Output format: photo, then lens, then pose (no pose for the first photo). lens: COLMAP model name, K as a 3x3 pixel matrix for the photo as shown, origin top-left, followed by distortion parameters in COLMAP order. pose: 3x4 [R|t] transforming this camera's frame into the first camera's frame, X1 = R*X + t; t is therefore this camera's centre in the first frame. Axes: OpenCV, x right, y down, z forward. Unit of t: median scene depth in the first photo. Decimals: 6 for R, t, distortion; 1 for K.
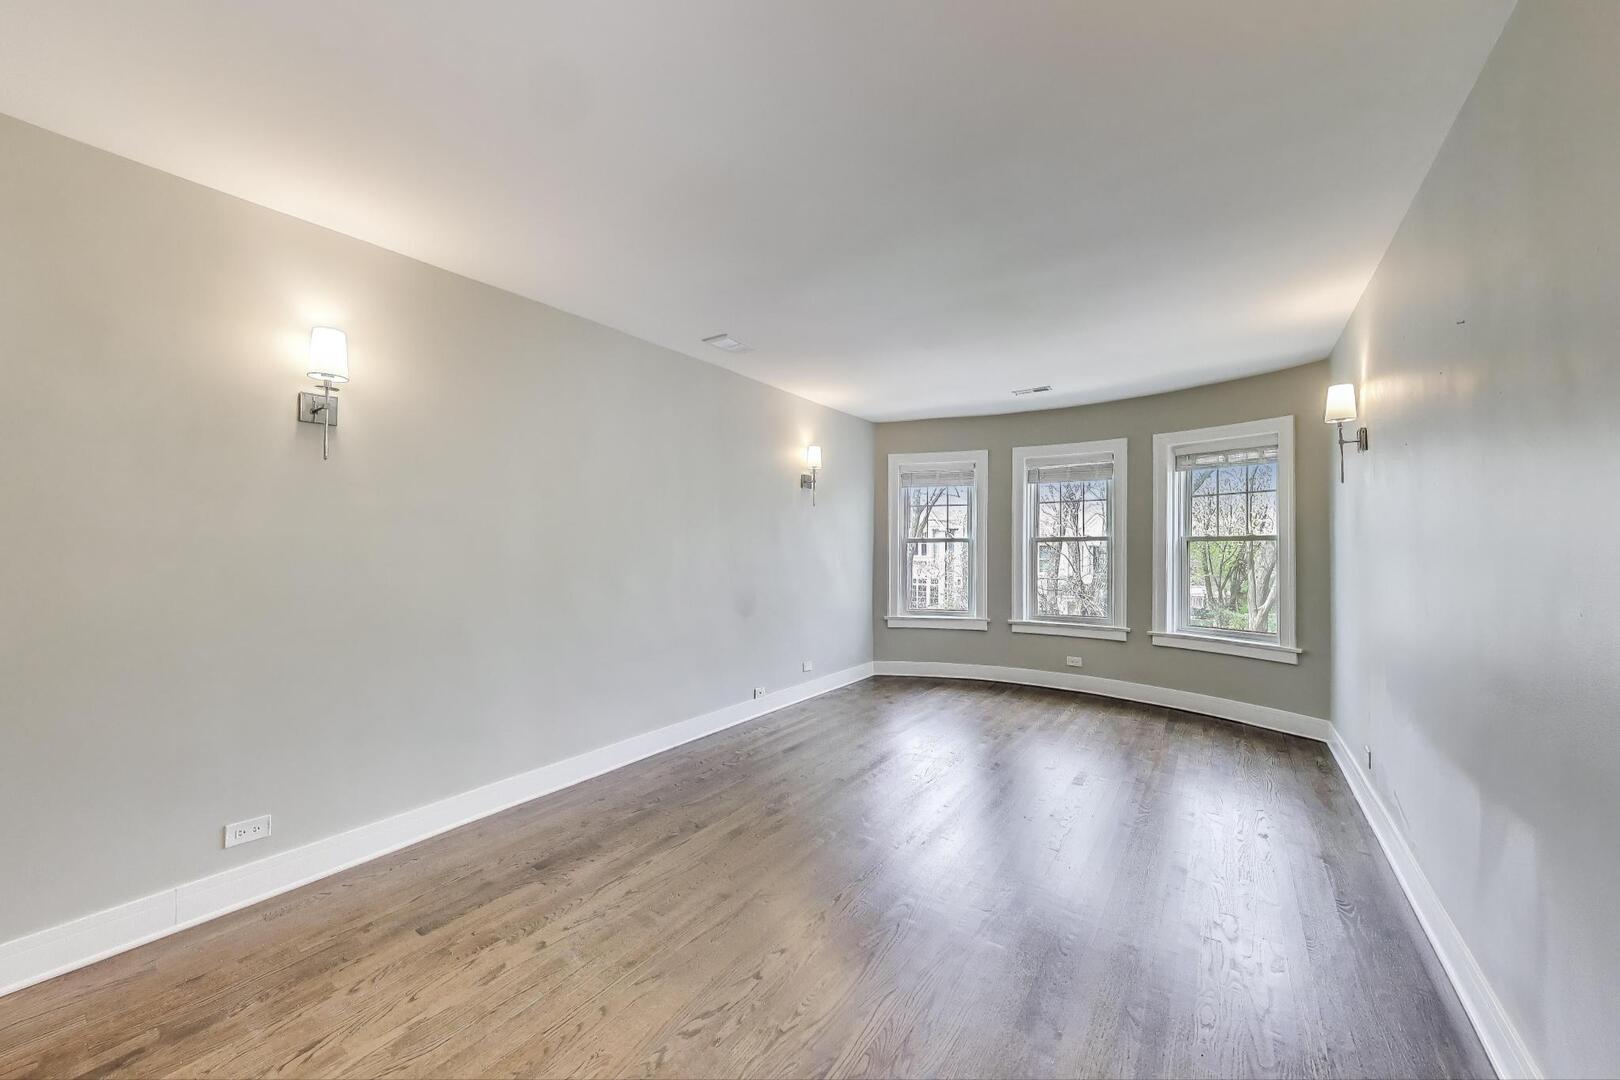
lens RADIAL K [[592.6, 0, 808.9], [0, 592.6, 545.9], [0, 0, 1]] dist [0.001510, -0.000071]
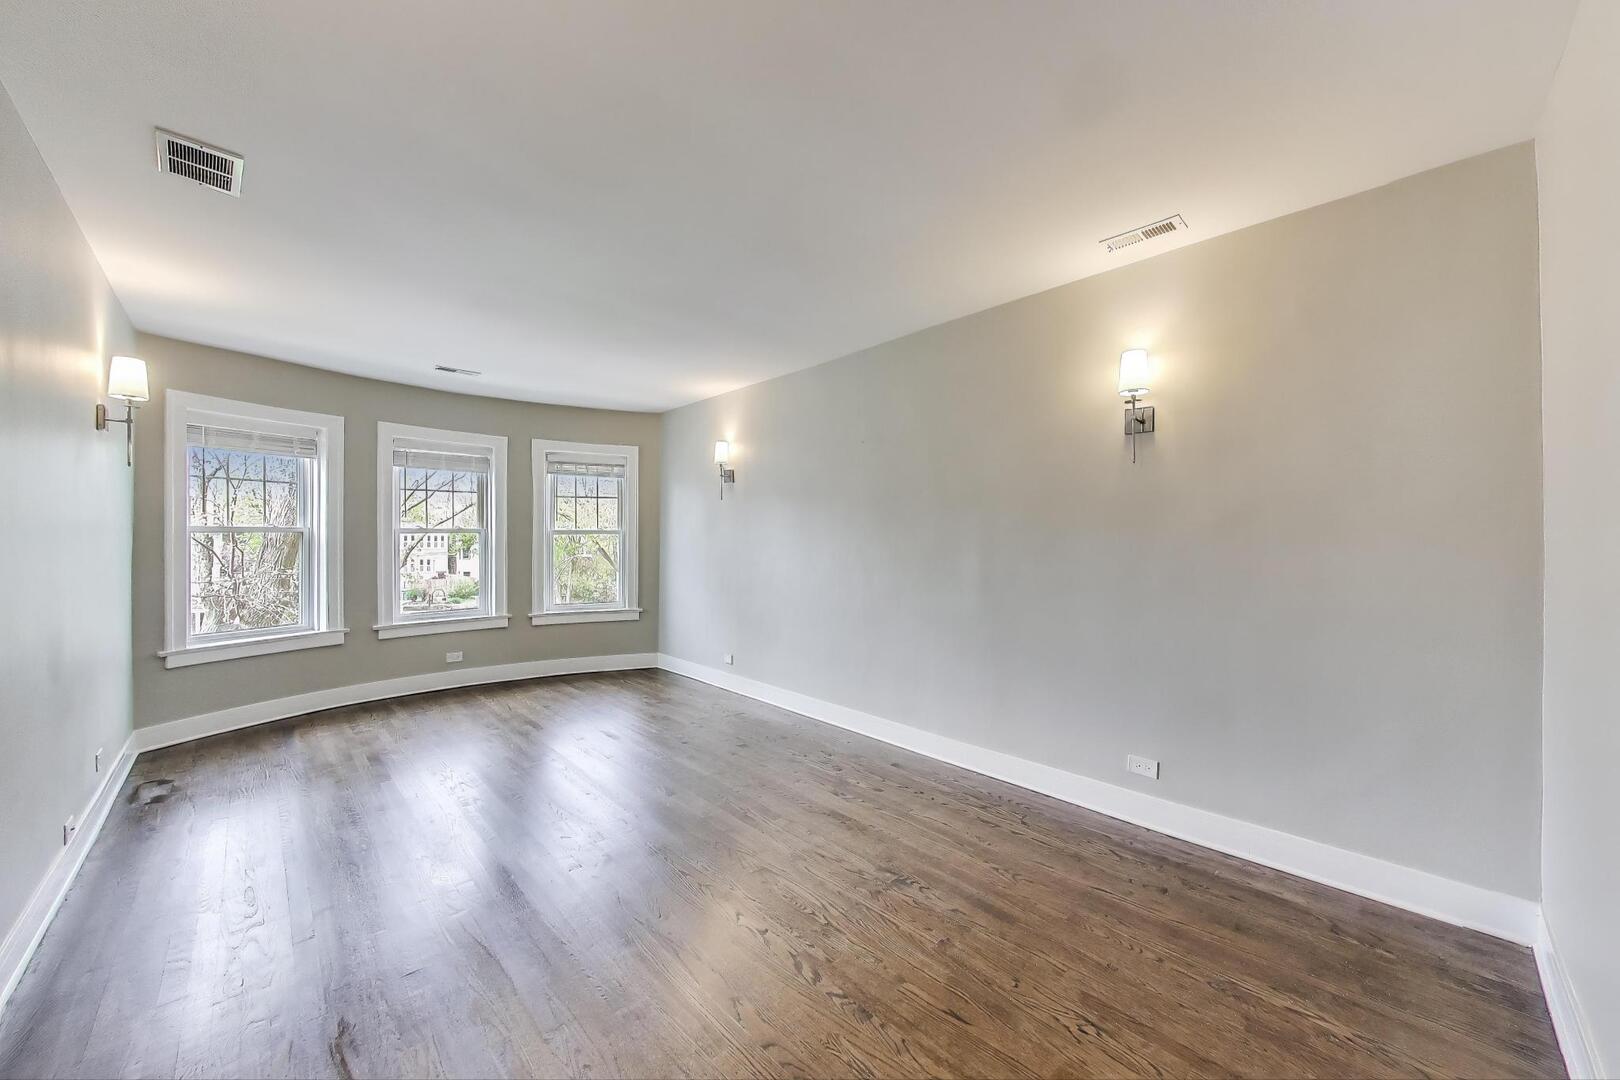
lens RADIAL K [[592.6, 0, 813.6], [0, 592.6, 545.0], [0, 0, 1]] dist [0.001510, -0.000071]
pose [[0.190952, -0.011571, 0.981531, -0.469482], [0.002868, 0.999933, 0.011230, 0.003486], [-0.981595, 0.000670, 0.190972, 0.292886]]
